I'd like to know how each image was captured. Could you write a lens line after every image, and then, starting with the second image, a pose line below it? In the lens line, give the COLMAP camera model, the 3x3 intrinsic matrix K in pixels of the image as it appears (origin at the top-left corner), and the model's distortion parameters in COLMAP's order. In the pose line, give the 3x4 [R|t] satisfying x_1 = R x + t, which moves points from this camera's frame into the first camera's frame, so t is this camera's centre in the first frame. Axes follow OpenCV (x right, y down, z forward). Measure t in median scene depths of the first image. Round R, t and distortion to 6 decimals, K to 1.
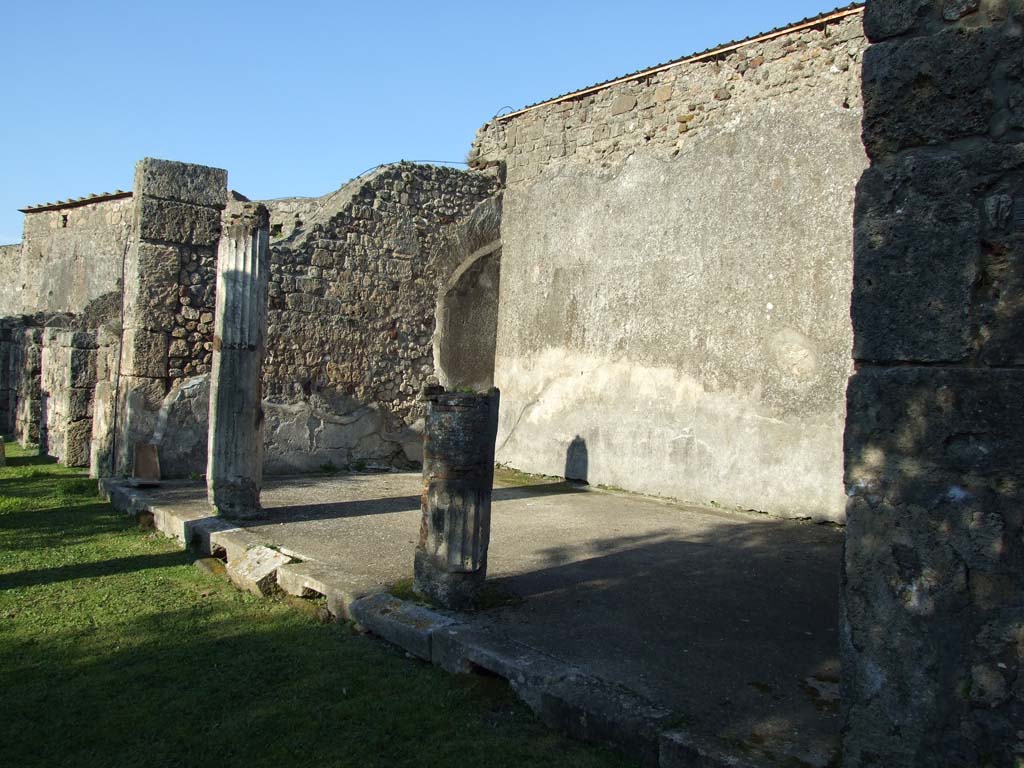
lens RADIAL K [[830.9, 0, 514.4], [0, 830.9, 367.0], [0, 0, 1]] dist [-0.061554, 0.056666]
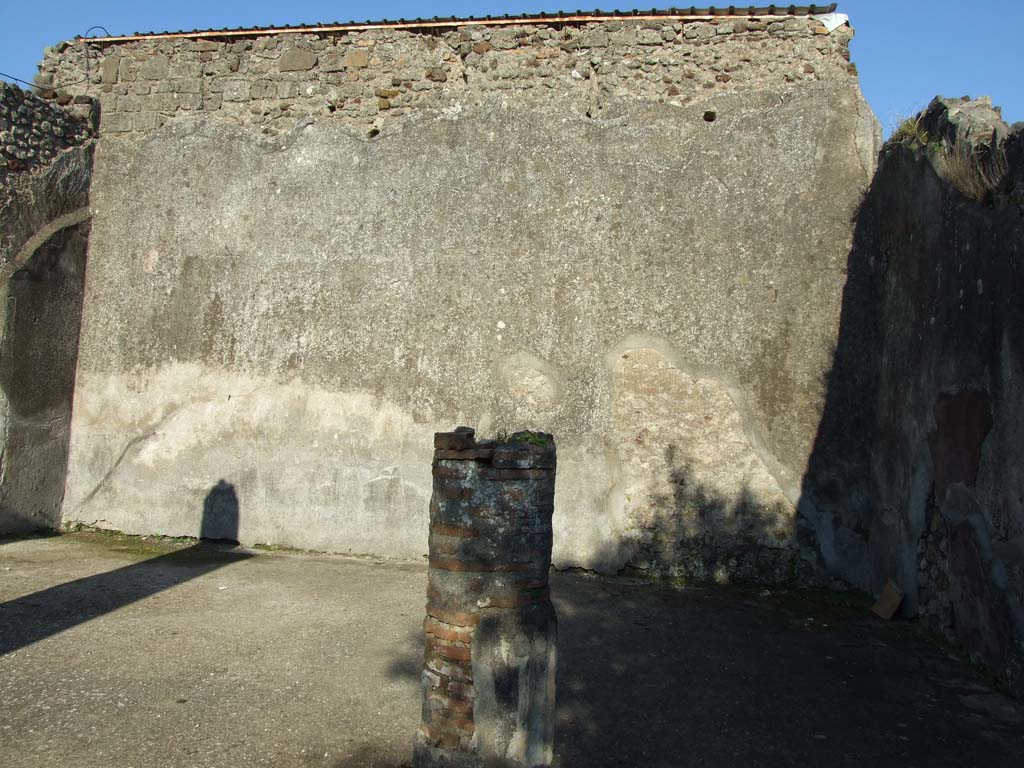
lens RADIAL K [[830.9, 0, 514.4], [0, 830.9, 367.0], [0, 0, 1]] dist [-0.061554, 0.056666]
pose [[0.784548, 0.034840, 0.619089, -0.195421], [-0.019160, 0.999306, -0.031956, -0.001339], [-0.619772, 0.013210, 0.784670, 0.267867]]
